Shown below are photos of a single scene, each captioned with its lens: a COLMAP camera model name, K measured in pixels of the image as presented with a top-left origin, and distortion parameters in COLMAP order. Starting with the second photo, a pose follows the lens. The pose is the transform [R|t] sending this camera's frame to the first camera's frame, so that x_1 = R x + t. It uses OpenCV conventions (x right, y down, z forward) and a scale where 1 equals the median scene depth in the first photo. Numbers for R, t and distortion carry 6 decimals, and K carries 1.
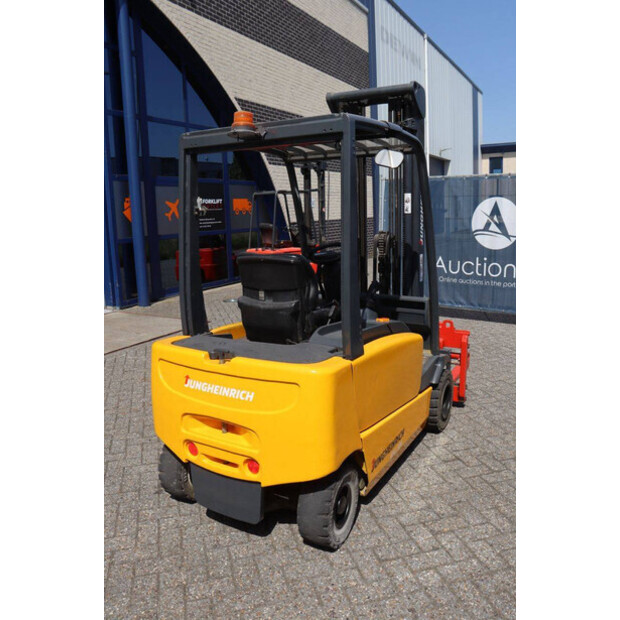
lens RADIAL K [[532.4, 0, 310.6], [0, 532.4, 304.3], [0, 0, 1]] dist [-0.119996, -0.000924]
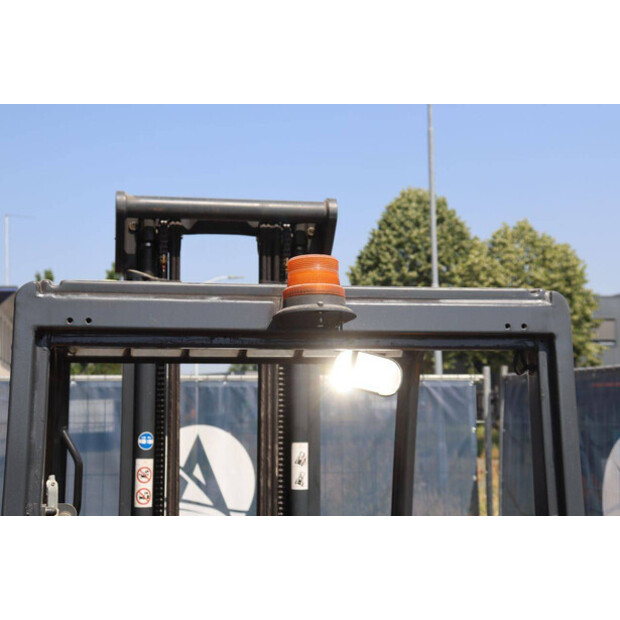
lens RADIAL K [[1165.5, 0, 315.7], [0, 1165.5, 293.9], [0, 0, 1]] dist [0.191846, 0.000000]
pose [[0.766714, 0.085295, 0.636297, -0.237315], [0.099739, 0.963275, -0.249308, -0.048576], [-0.634193, 0.254611, 0.730049, 0.144090]]
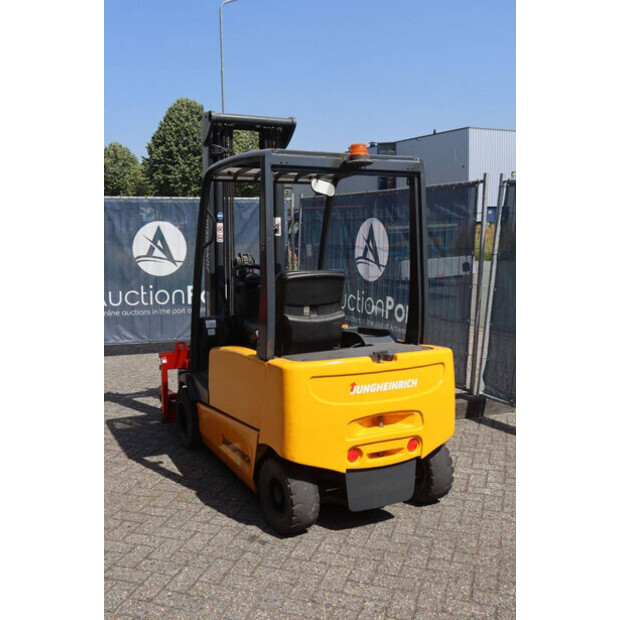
lens RADIAL K [[662.9, 0, 309.1], [0, 662.9, 305.6], [0, 0, 1]] dist [-0.063530, 0.000000]
pose [[0.549352, -0.075728, 0.832152, -0.513965], [0.140343, 0.990100, -0.002547, -0.010262], [-0.823721, 0.118187, 0.554541, 0.119249]]
